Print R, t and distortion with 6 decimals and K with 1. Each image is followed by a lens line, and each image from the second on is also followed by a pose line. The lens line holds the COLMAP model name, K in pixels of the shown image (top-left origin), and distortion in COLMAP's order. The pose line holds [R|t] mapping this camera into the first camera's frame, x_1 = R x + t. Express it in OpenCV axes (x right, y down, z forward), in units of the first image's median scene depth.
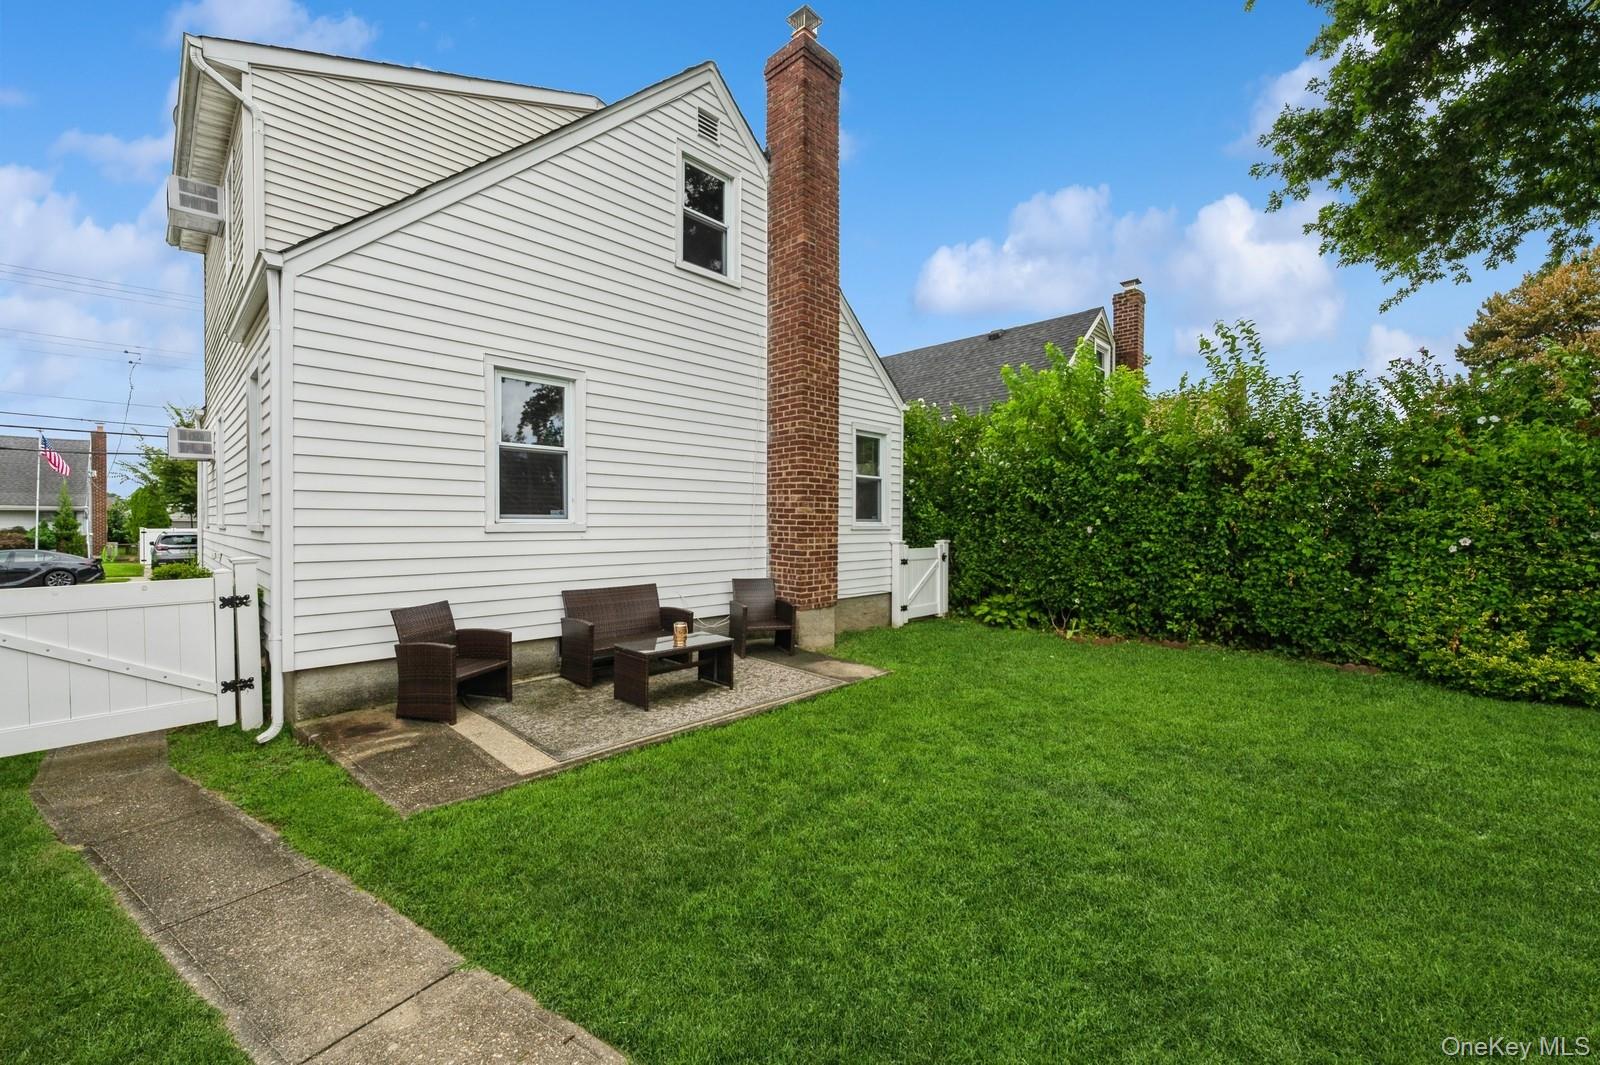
lens RADIAL K [[640.9, 0, 770.0], [0, 640.9, 529.3], [0, 0, 1]] dist [0.000032, -0.000019]
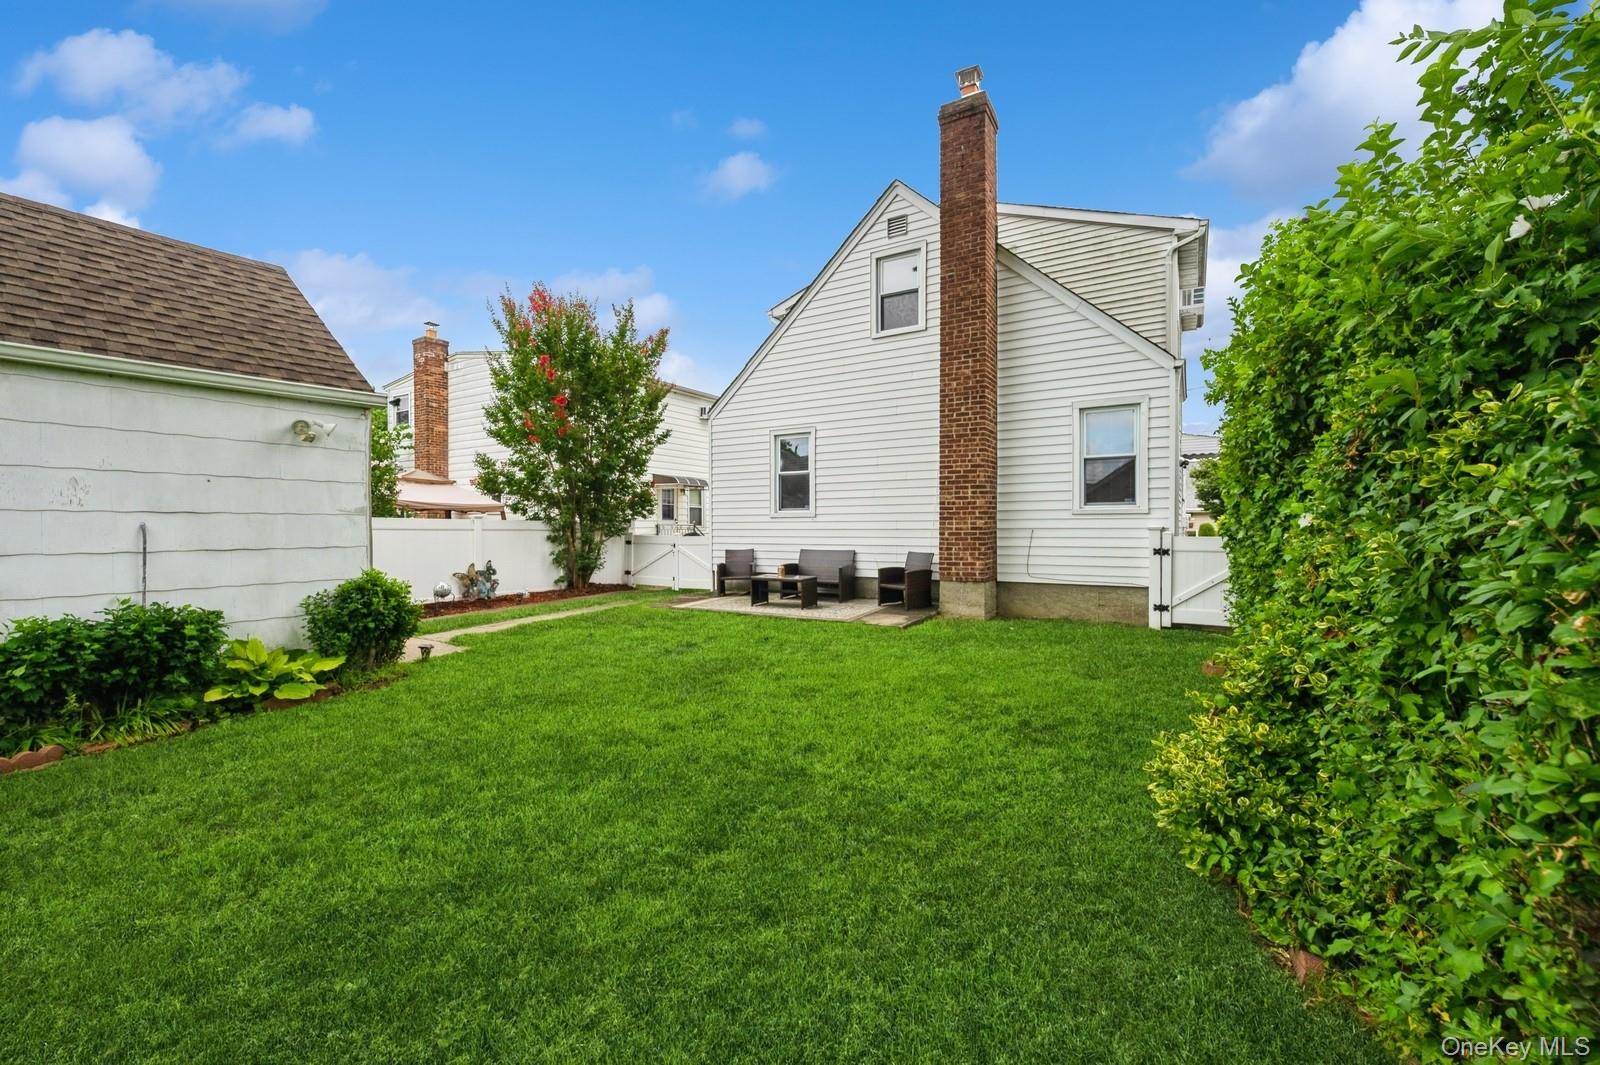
lens RADIAL K [[640.9, 0, 770.0], [0, 640.9, 529.3], [0, 0, 1]] dist [0.000032, -0.000019]
pose [[0.204611, 0.001101, -0.978843, 1.143685], [-0.004931, 0.999988, 0.000094, 0.030231], [0.978831, 0.004808, 0.204614, 0.422191]]
